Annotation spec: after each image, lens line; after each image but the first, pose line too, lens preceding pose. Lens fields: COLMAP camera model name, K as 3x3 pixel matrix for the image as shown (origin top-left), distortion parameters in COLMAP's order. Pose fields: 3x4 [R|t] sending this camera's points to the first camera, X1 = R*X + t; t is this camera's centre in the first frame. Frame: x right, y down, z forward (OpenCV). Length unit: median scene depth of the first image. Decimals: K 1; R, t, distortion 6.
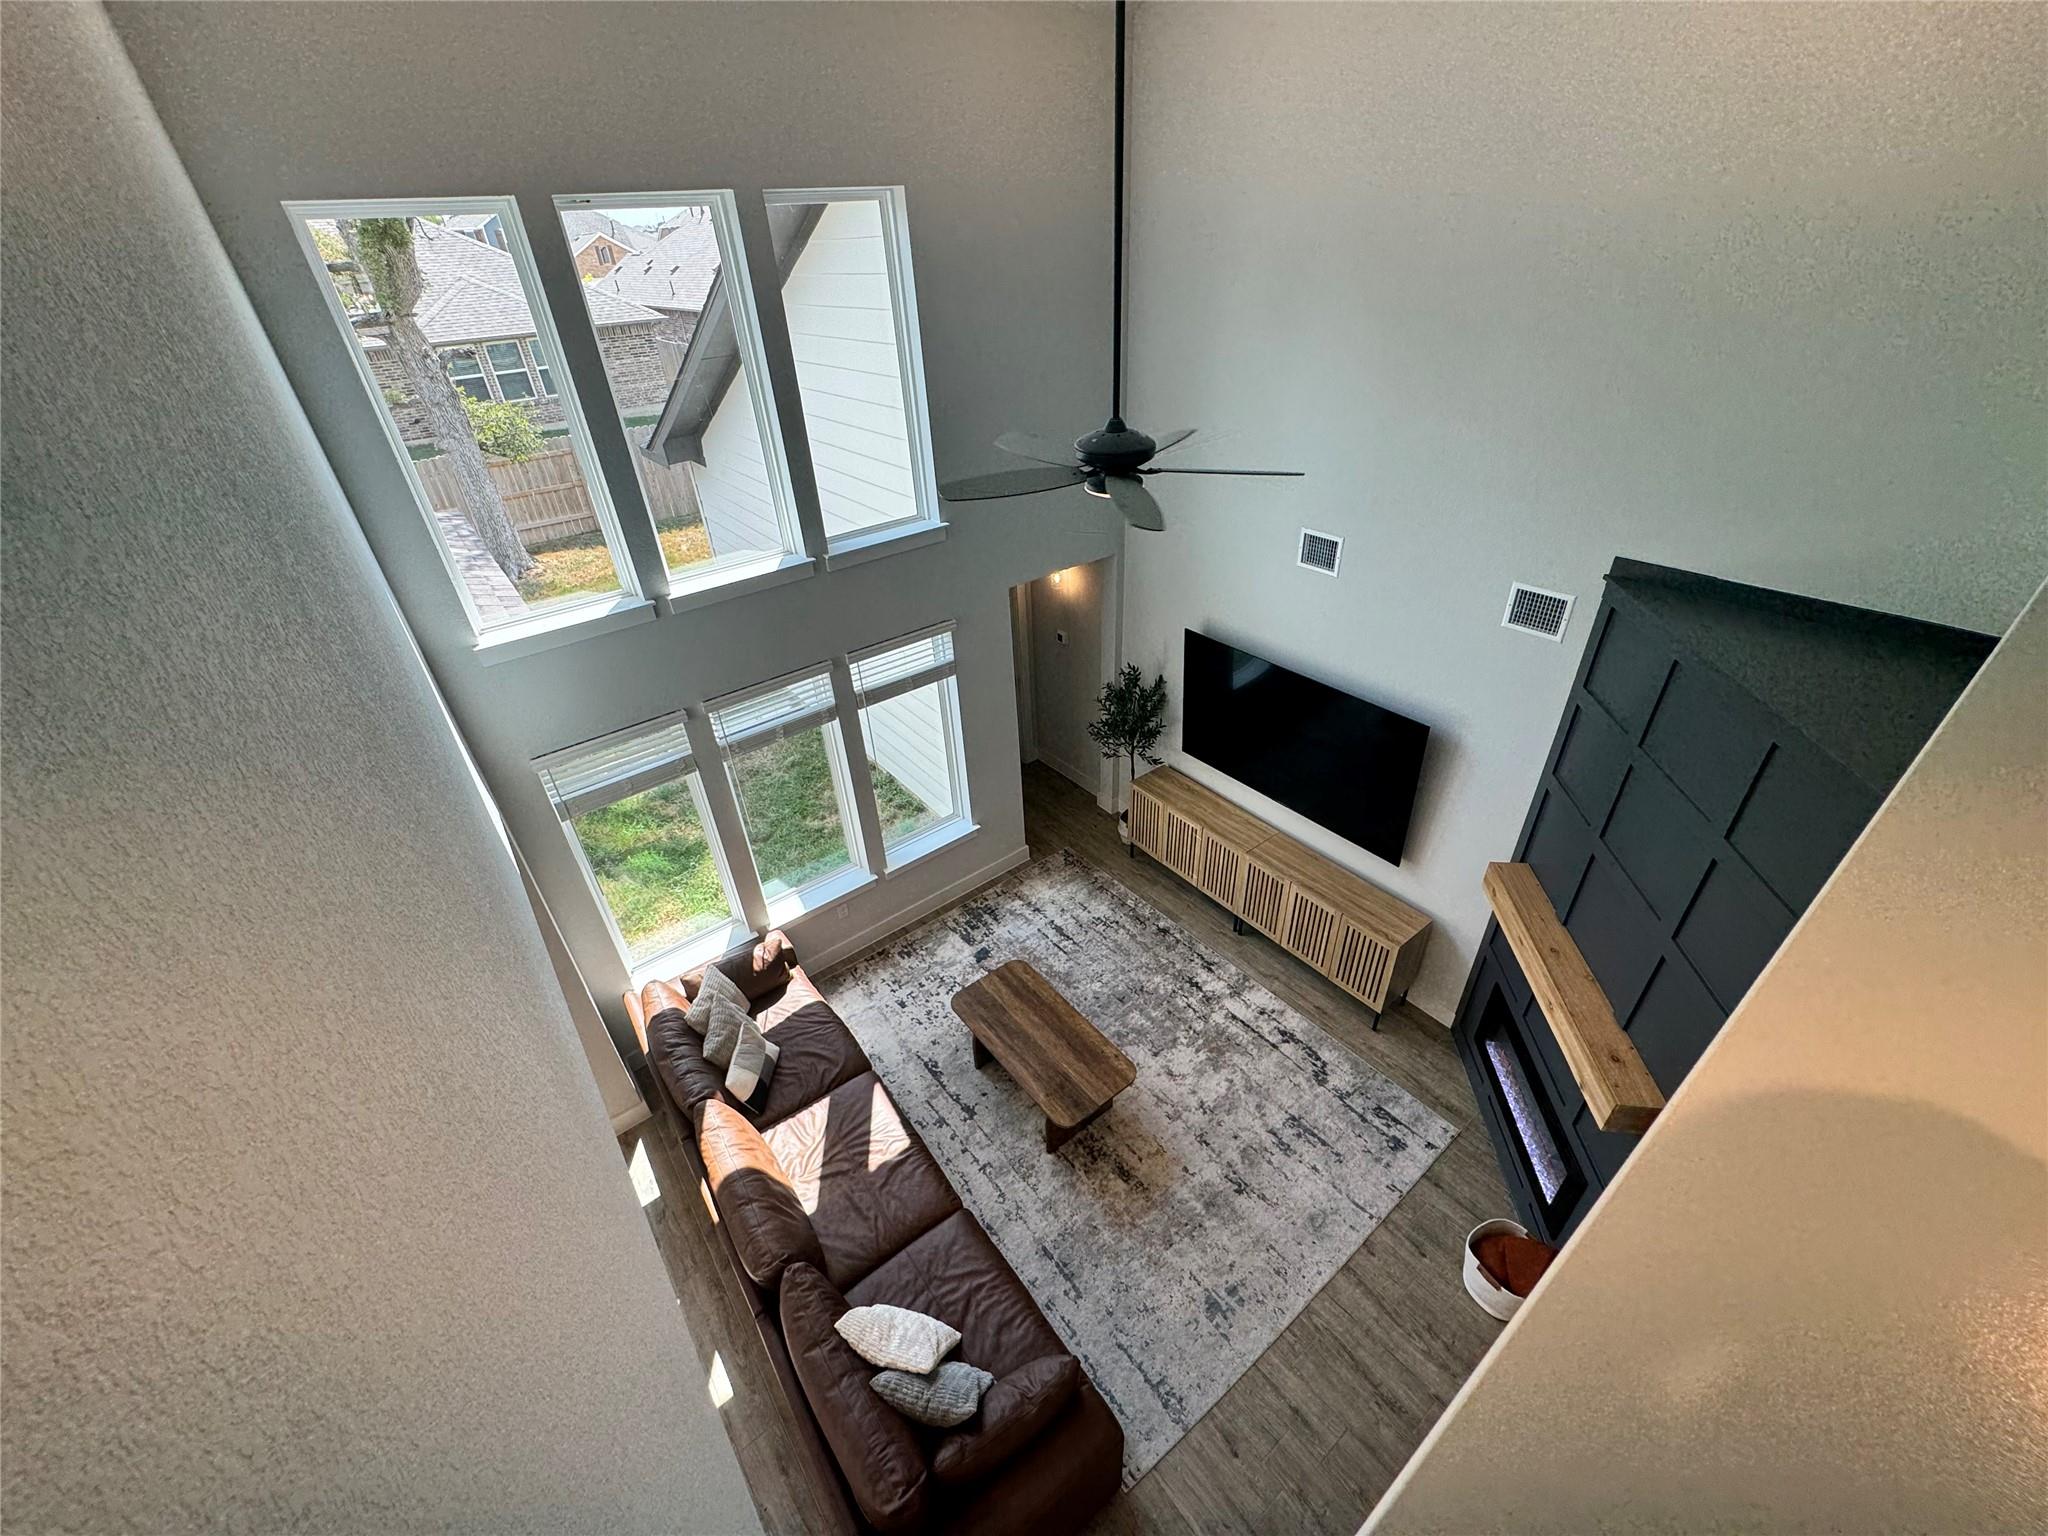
lens RADIAL K [[824.0, 0, 1027.9], [0, 824.0, 770.1], [0, 0, 1]] dist [0.000554, 0.000190]
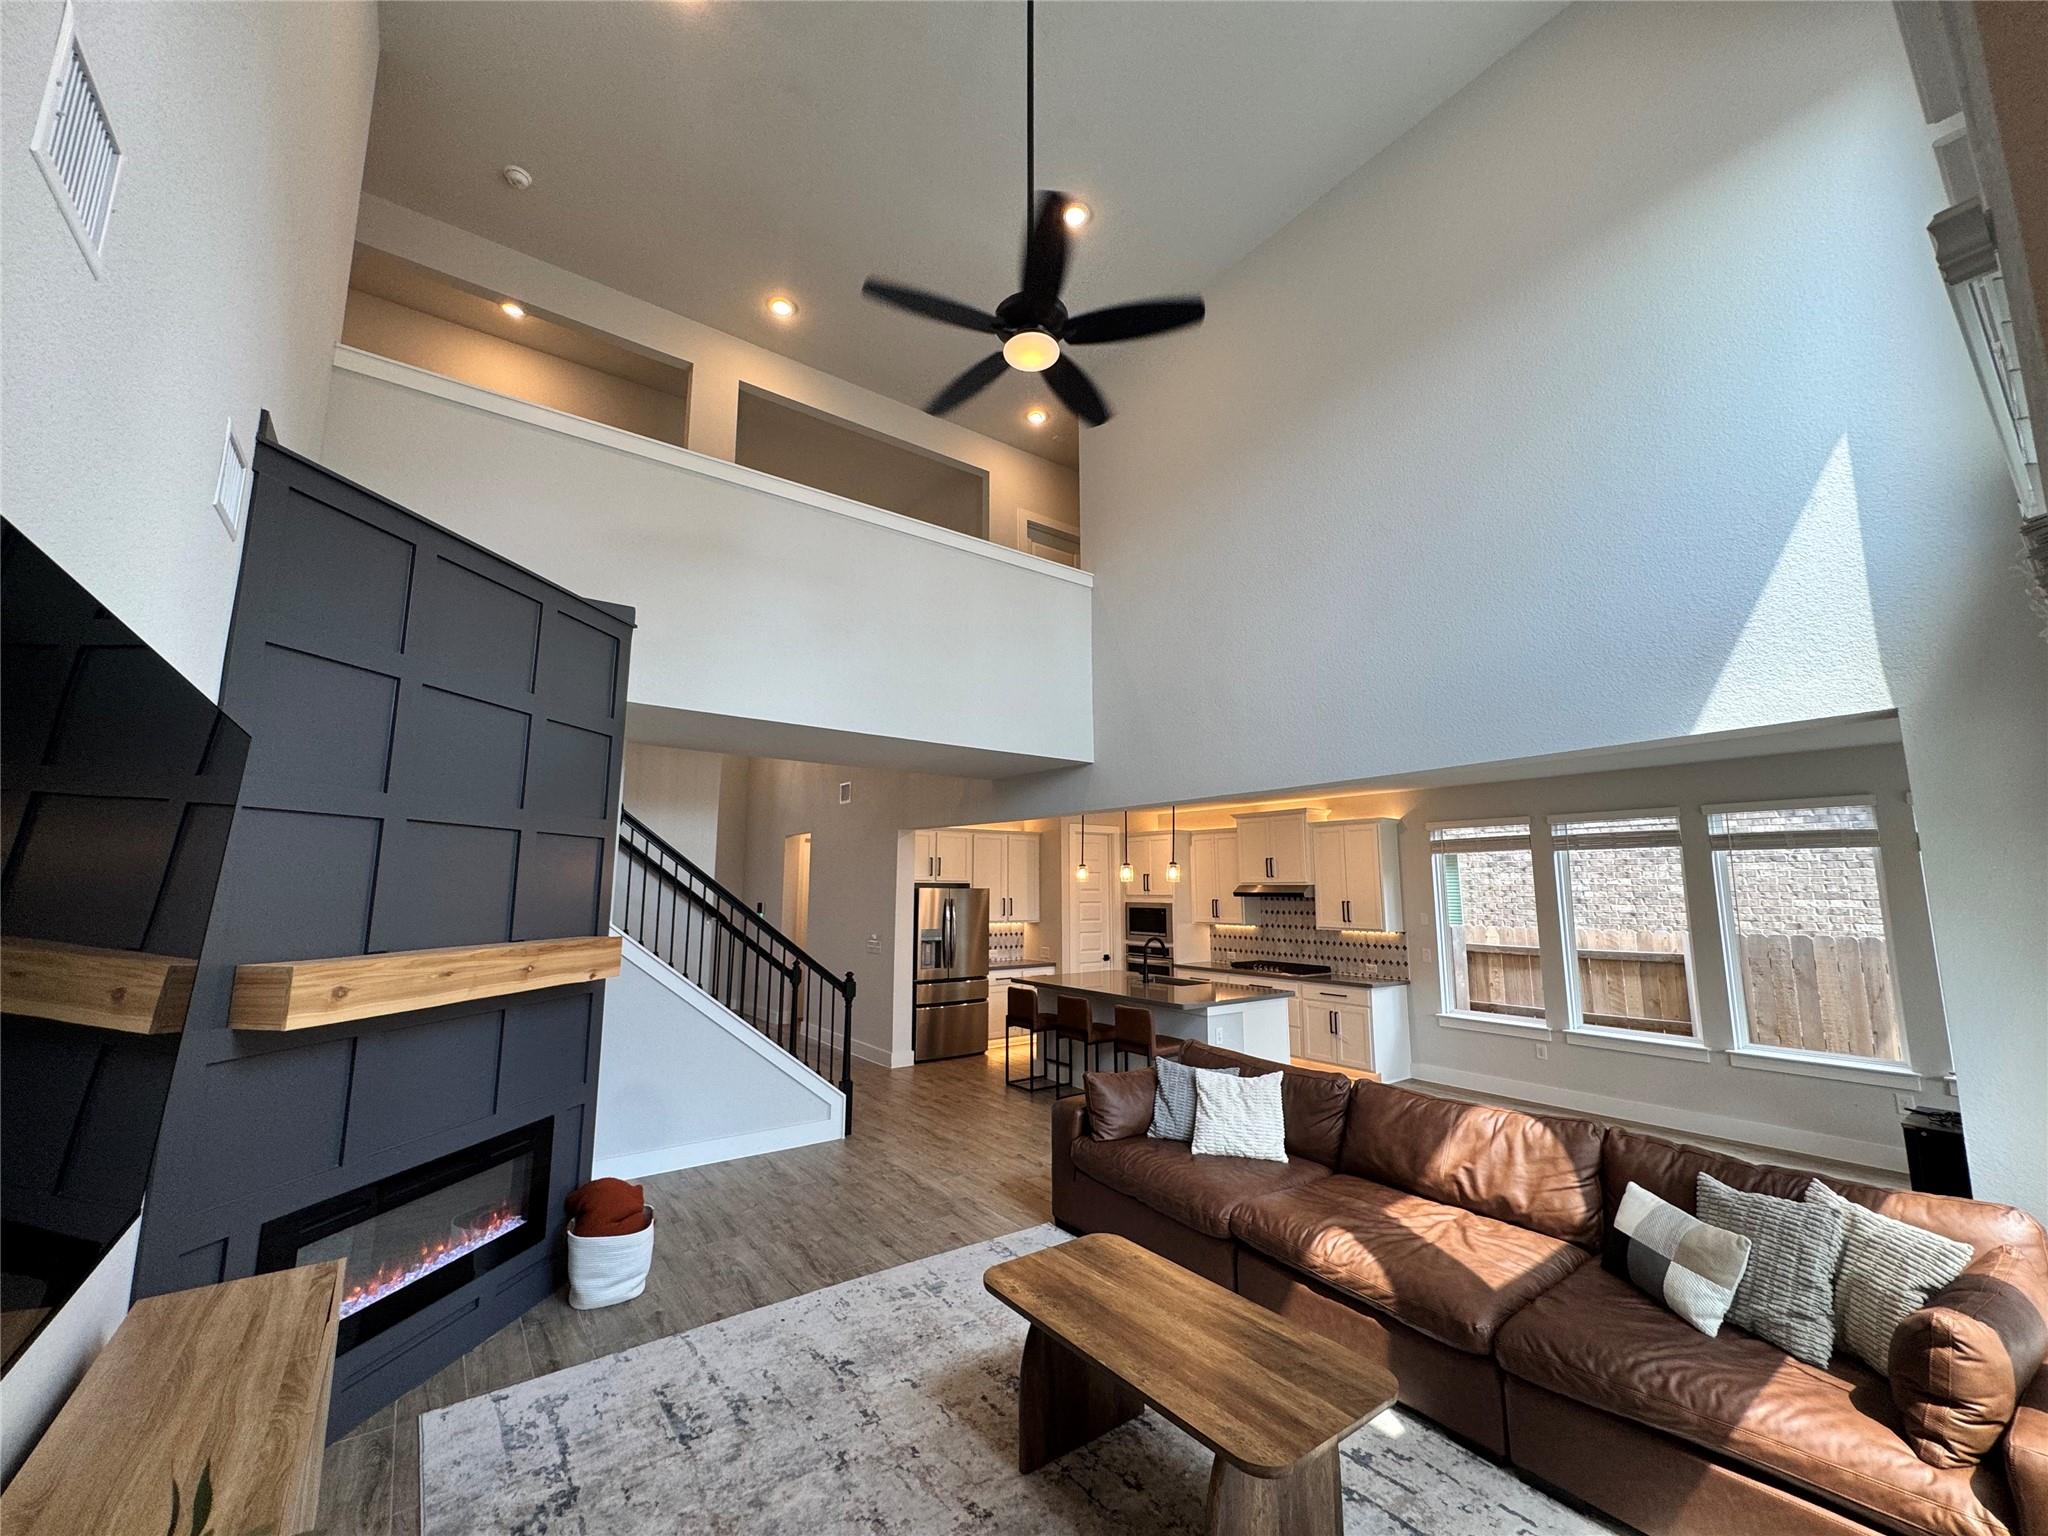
lens RADIAL K [[816.3, 0, 1027.8], [0, 816.3, 765.4], [0, 0, 1]] dist [-0.002091, -0.000209]
pose [[-0.998688, 0.049515, 0.013097, 0.068383], [0.050451, 0.906958, 0.418190, -0.173496], [0.008828, 0.418302, -0.908265, 1.235621]]
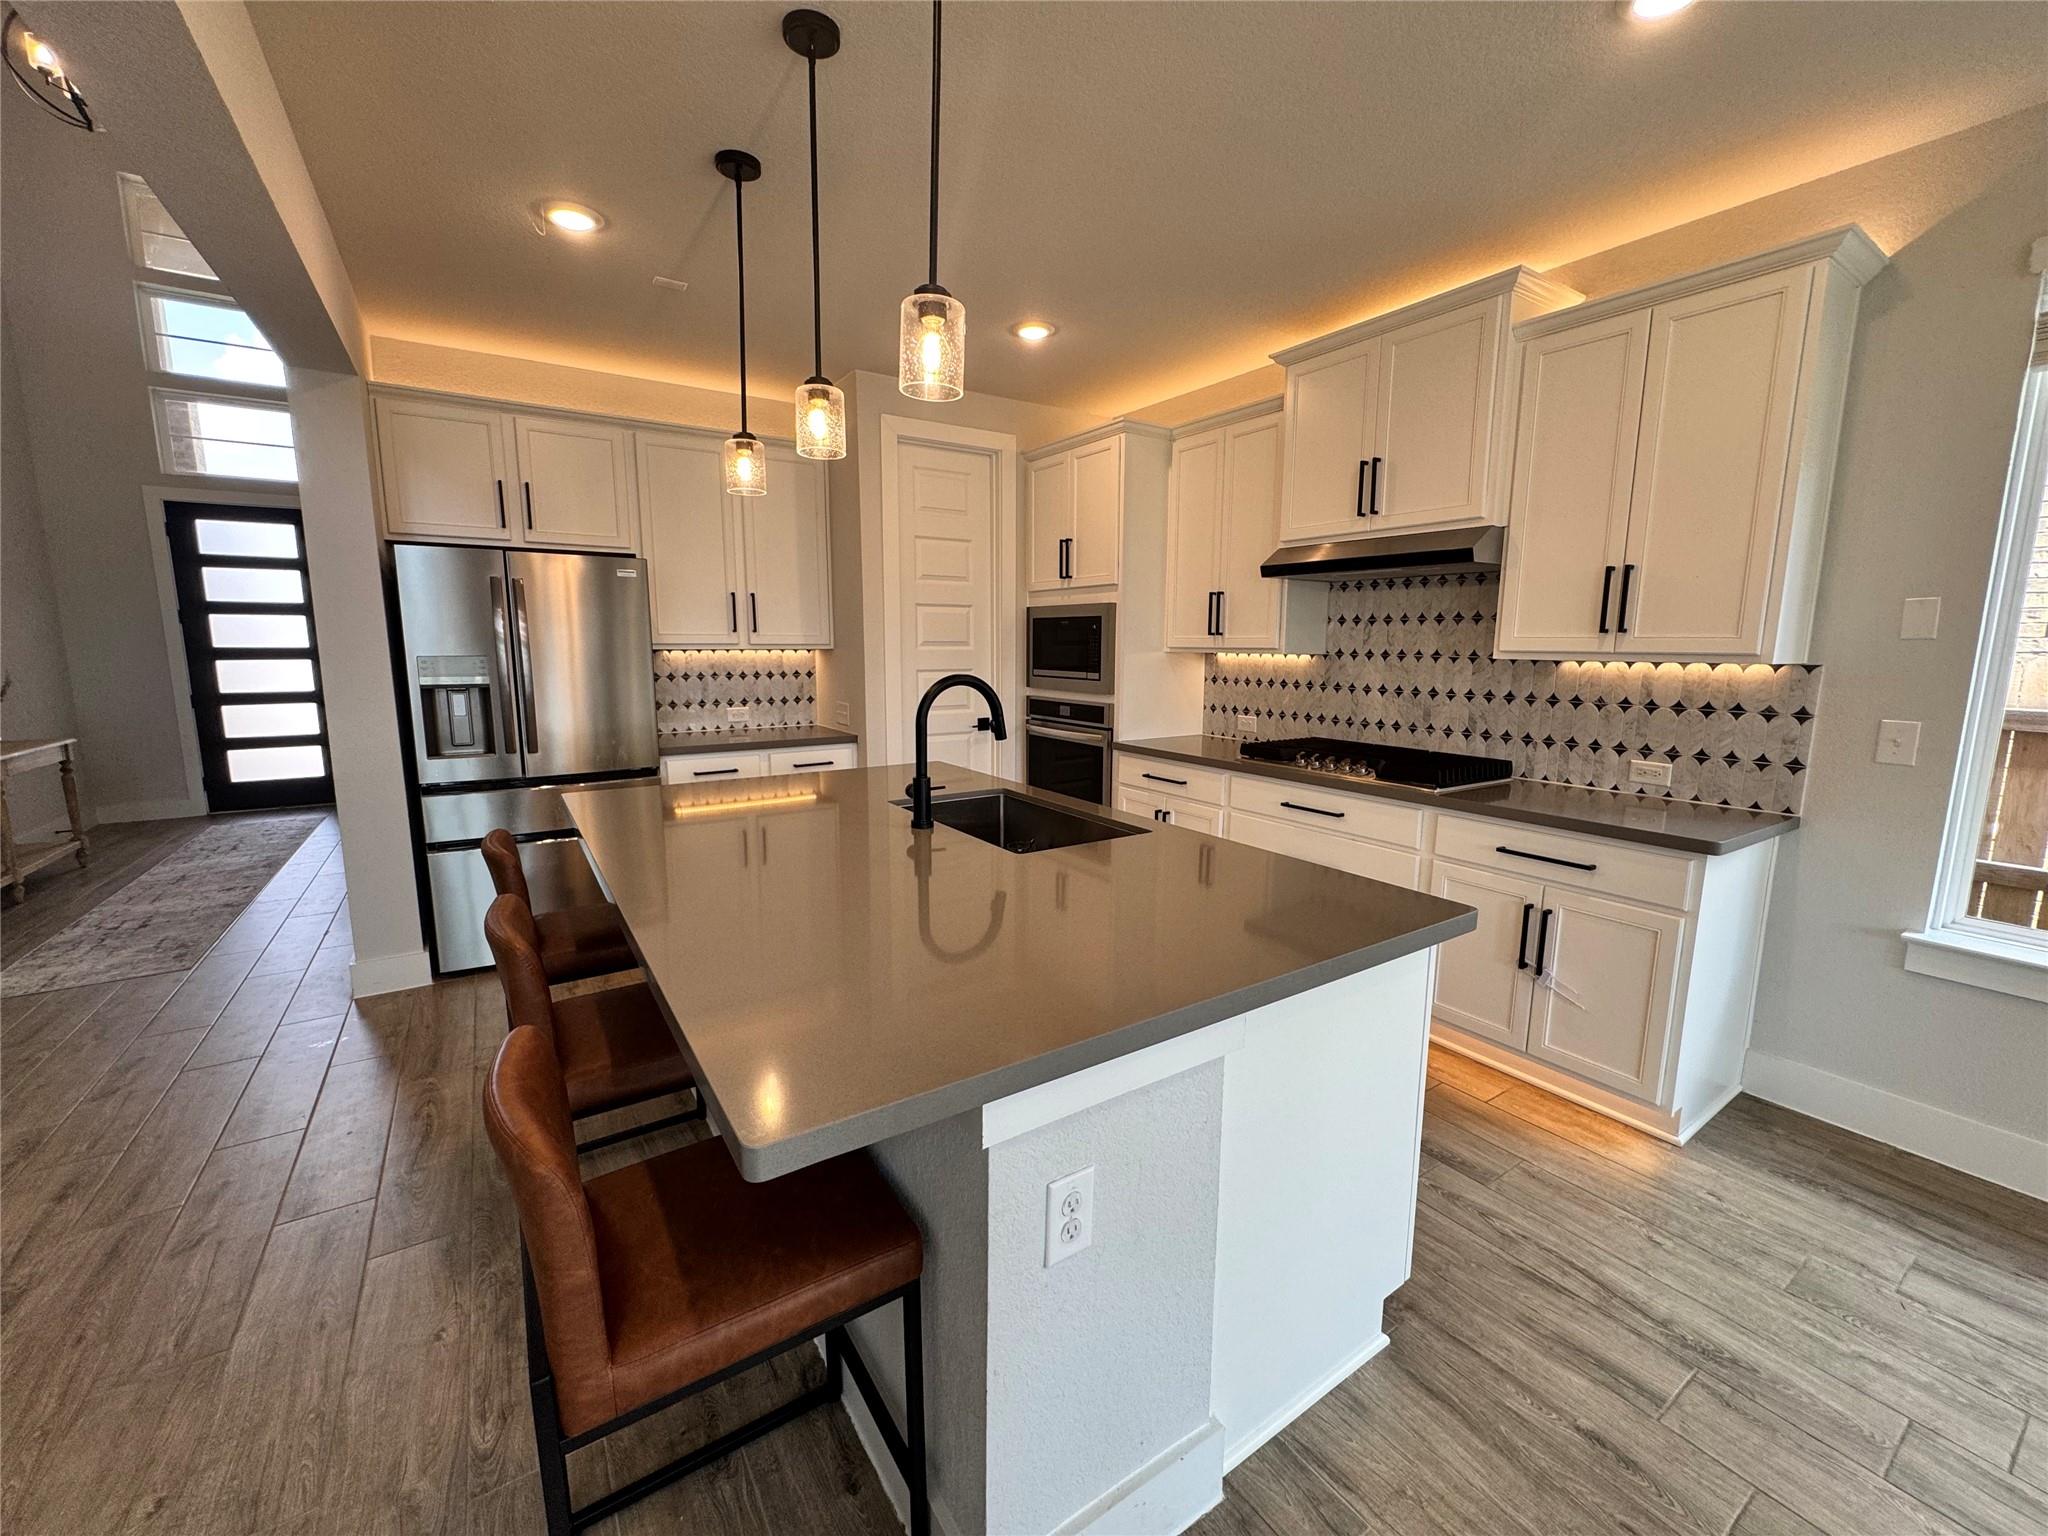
lens RADIAL K [[816.3, 0, 1027.8], [0, 816.3, 765.4], [0, 0, 1]] dist [-0.002091, -0.000209]
pose [[-0.996256, 0.032002, 0.080314, -0.189234], [0.077500, 0.742292, 0.665580, 0.478344], [-0.038316, 0.669312, -0.741992, 0.391067]]
